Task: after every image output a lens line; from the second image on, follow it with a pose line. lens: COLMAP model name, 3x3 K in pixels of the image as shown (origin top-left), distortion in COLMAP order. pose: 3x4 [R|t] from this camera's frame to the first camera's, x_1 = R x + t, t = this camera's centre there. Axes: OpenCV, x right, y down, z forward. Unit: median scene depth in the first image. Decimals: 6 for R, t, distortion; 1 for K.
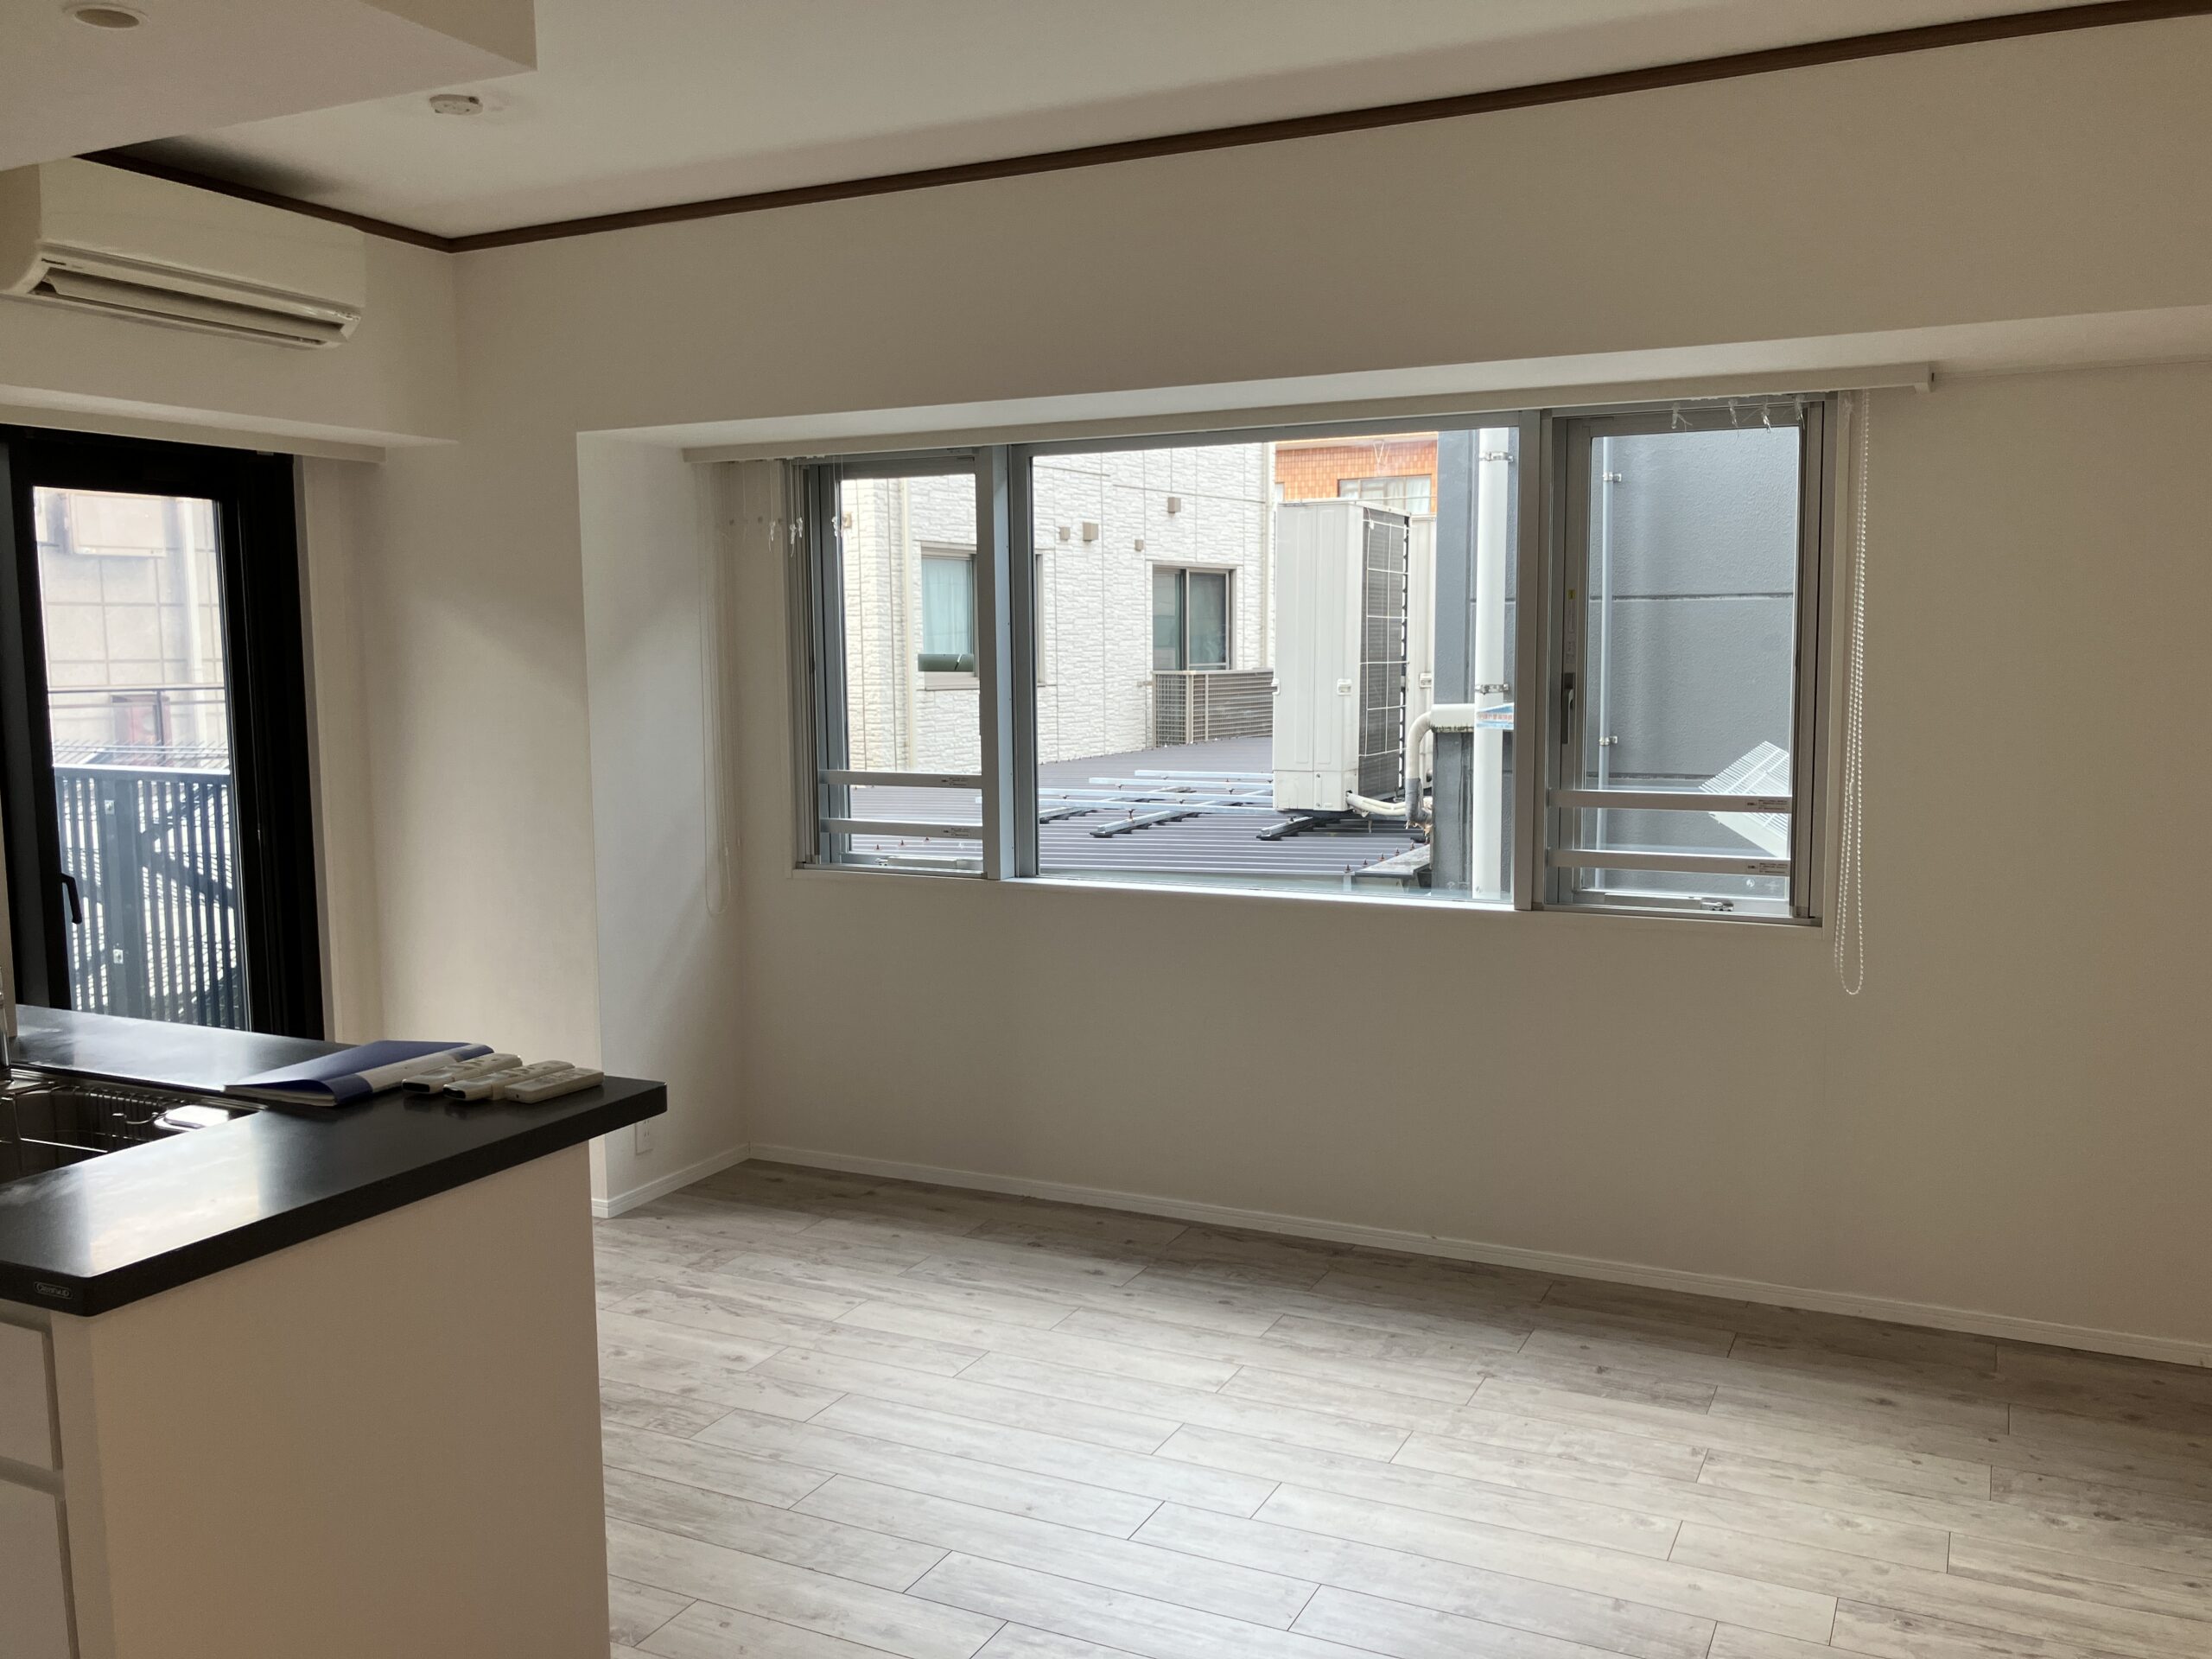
lens RADIAL K [[1830.8, 0, 1106.0], [0, 1830.8, 829.5], [0, 0, 1]] dist [0.016153, 0.005758]
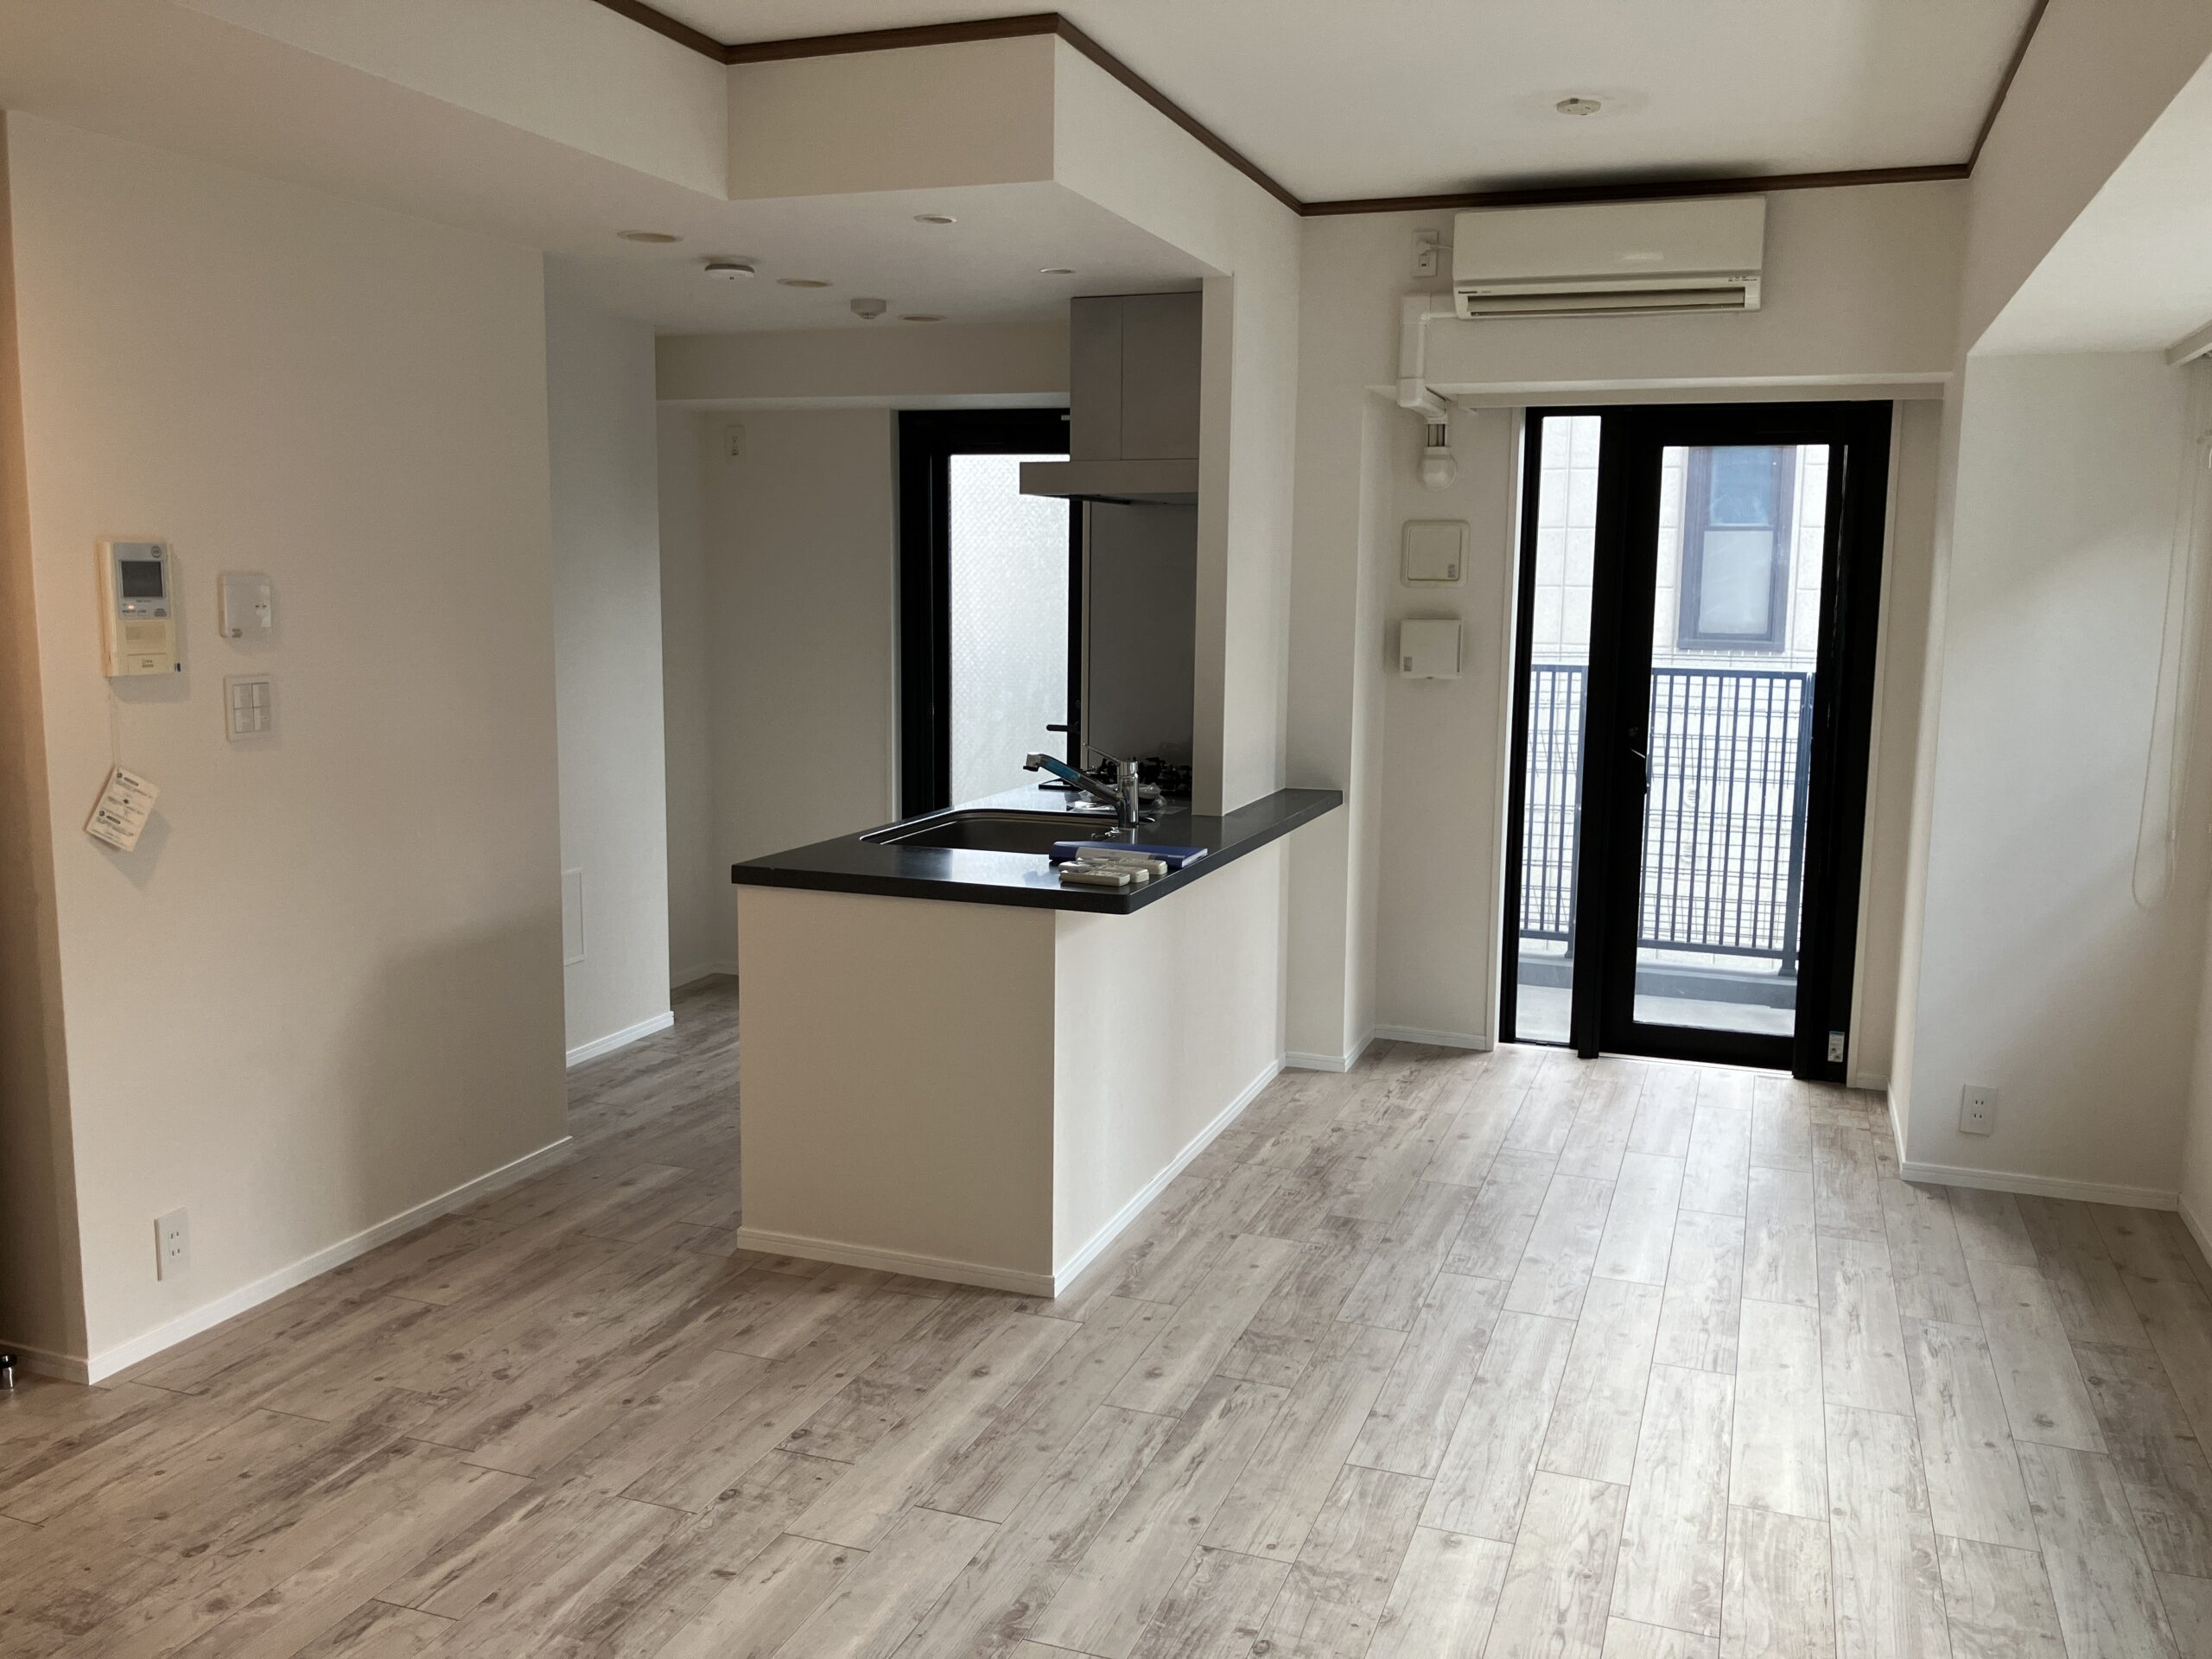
lens RADIAL K [[1830.8, 0, 1106.0], [0, 1830.8, 829.5], [0, 0, 1]] dist [0.016153, 0.005758]
pose [[0.108774, 0.153997, -0.982066, 0.671201], [-0.116515, 0.983093, 0.141253, -0.062755], [0.987214, 0.099061, 0.124878, 0.501441]]
